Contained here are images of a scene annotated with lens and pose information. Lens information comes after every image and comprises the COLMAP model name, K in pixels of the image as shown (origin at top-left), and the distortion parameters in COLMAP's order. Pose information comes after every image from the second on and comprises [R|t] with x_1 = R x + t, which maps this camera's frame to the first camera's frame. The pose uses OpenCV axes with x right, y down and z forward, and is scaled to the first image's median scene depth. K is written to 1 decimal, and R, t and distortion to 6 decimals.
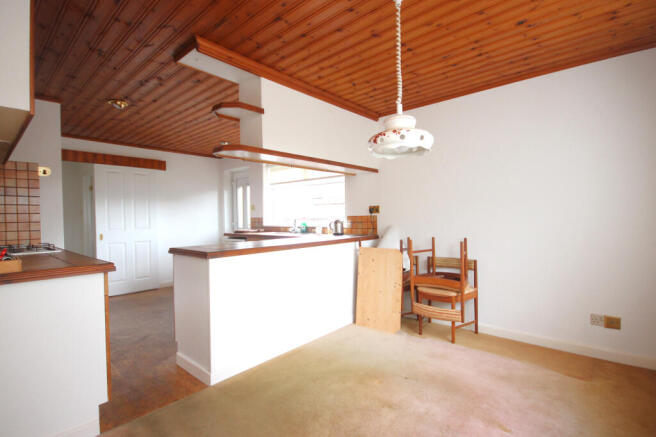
lens RADIAL K [[303.3, 0, 328.0], [0, 303.3, 218.5], [0, 0, 1]] dist [0.001602, -0.012084]
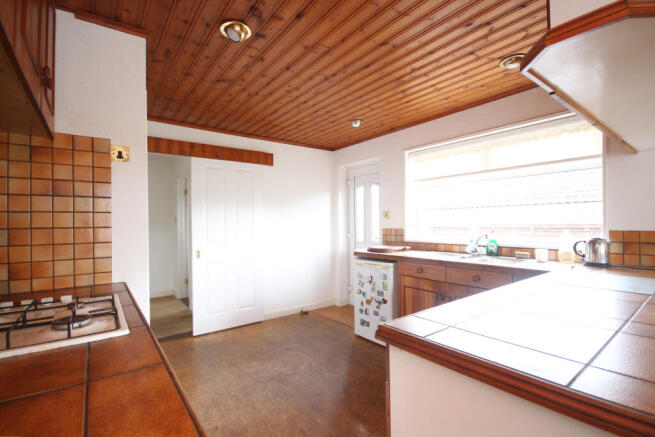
lens RADIAL K [[302.8, 0, 327.5], [0, 302.8, 218.5], [0, 0, 1]] dist [0.001602, -0.012084]
pose [[0.976305, 0.001653, -0.216392, -0.270527], [-0.005479, 0.999839, -0.017082, -0.015745], [0.216329, 0.017863, 0.976157, 0.329437]]
